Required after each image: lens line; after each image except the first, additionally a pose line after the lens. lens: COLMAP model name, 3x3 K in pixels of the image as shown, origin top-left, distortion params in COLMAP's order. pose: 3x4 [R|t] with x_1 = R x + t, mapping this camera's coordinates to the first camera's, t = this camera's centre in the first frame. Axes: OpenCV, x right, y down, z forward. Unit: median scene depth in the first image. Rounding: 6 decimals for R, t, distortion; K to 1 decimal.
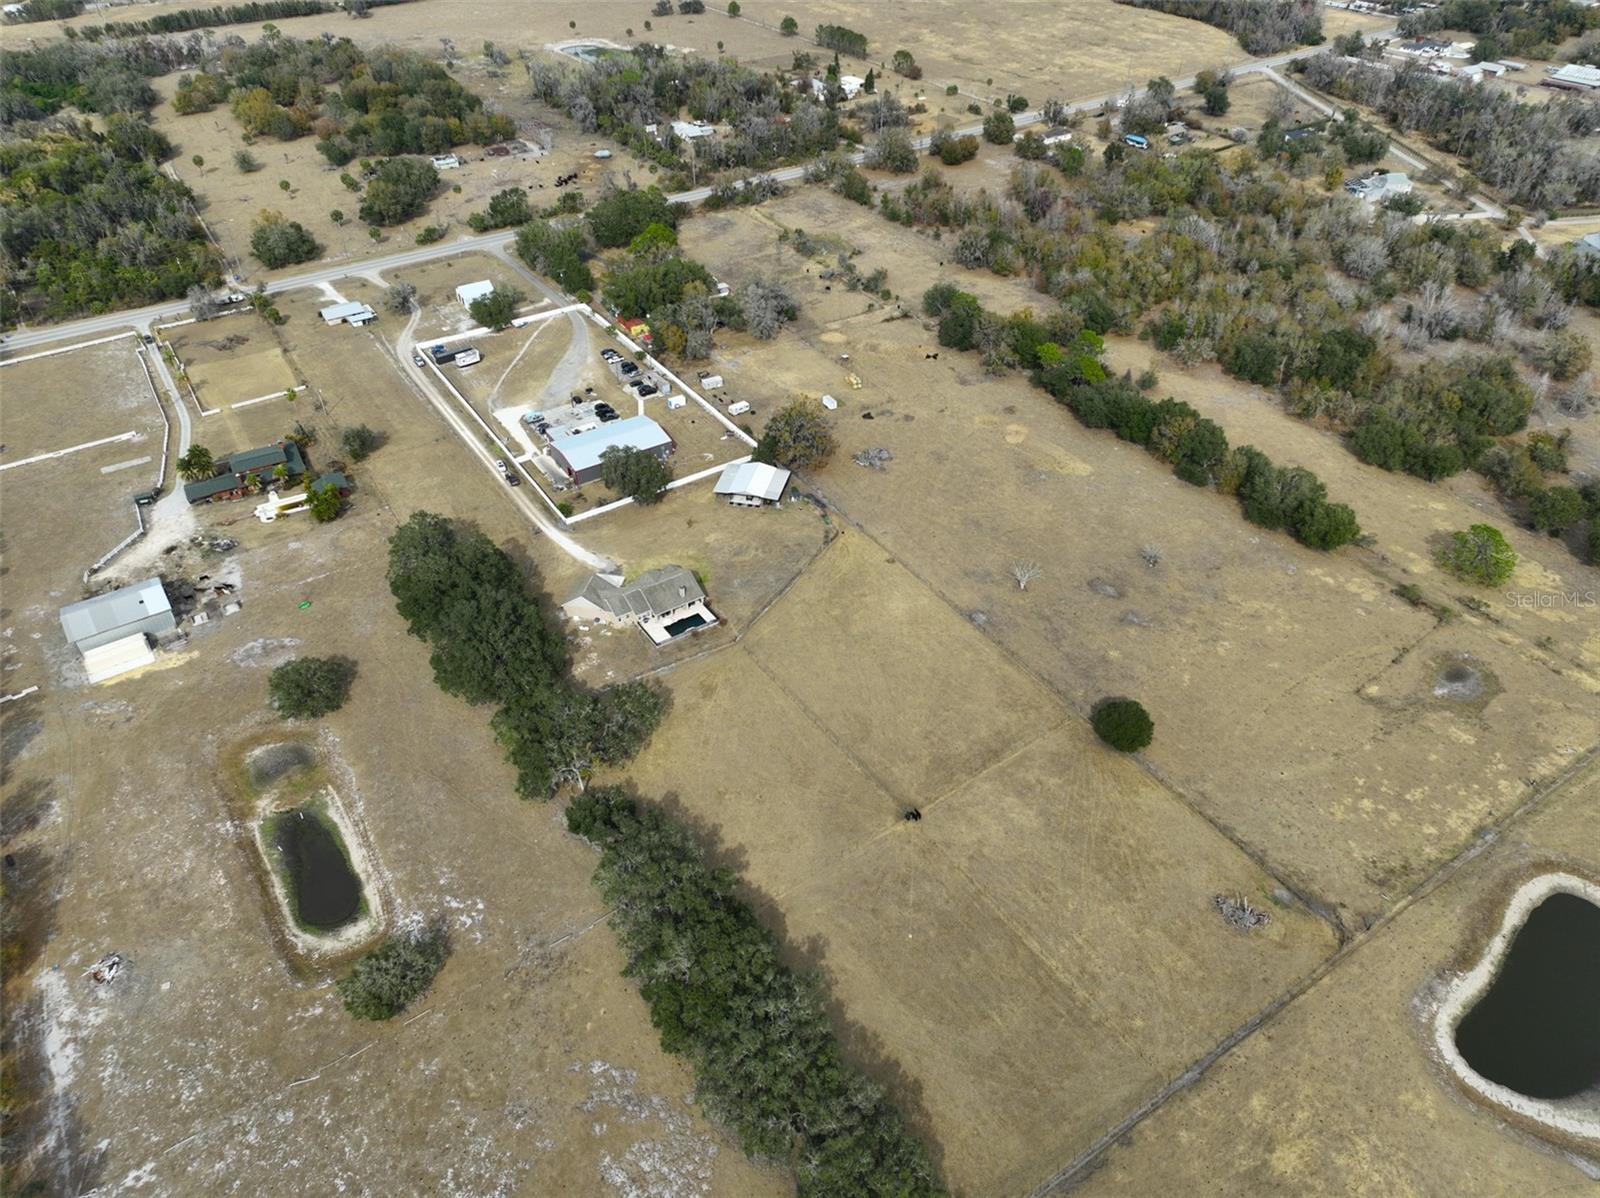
lens RADIAL K [[1109.4, 0, 794.0], [0, 1109.4, 602.8], [0, 0, 1]] dist [0.000492, 0.015294]
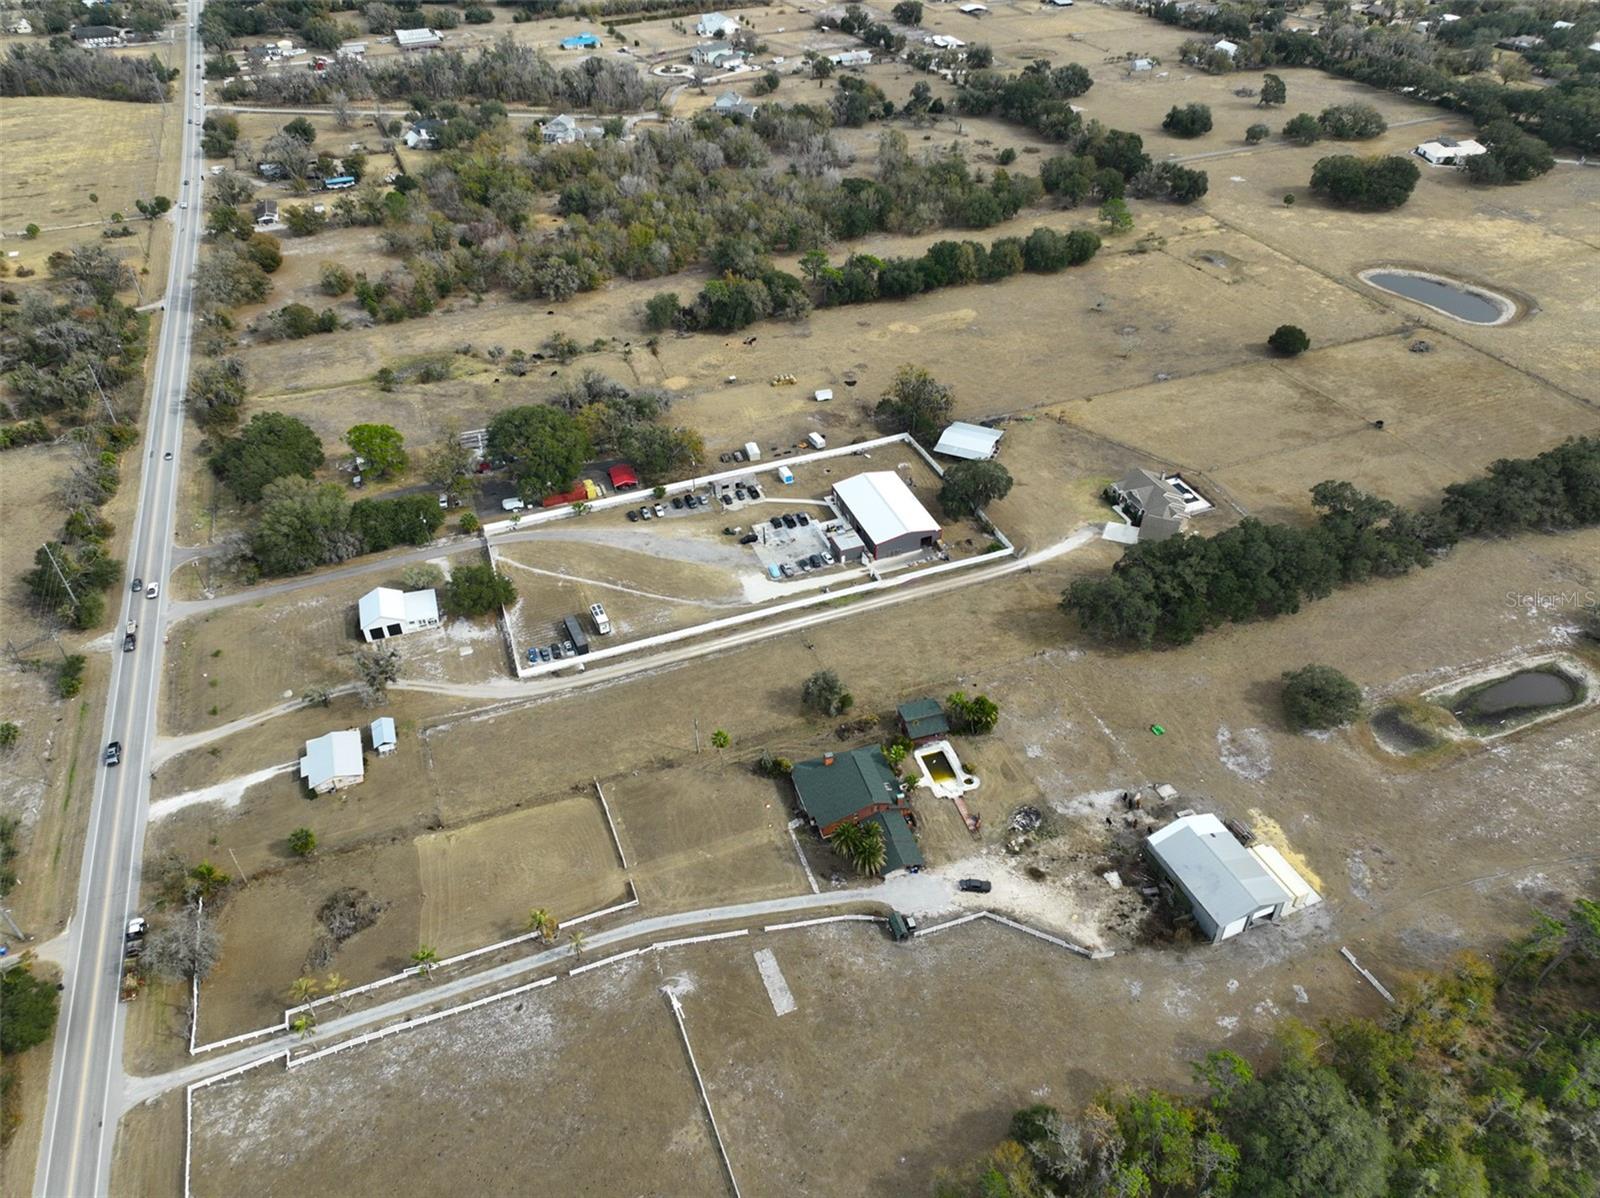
lens RADIAL K [[1109.4, 0, 792.8], [0, 1109.4, 595.7], [0, 0, 1]] dist [0.000492, 0.015294]
pose [[0.218662, -0.608338, 0.762962, -0.944660], [0.624487, 0.688038, 0.369622, -0.490304], [-0.749802, 0.395637, 0.530347, 0.604814]]
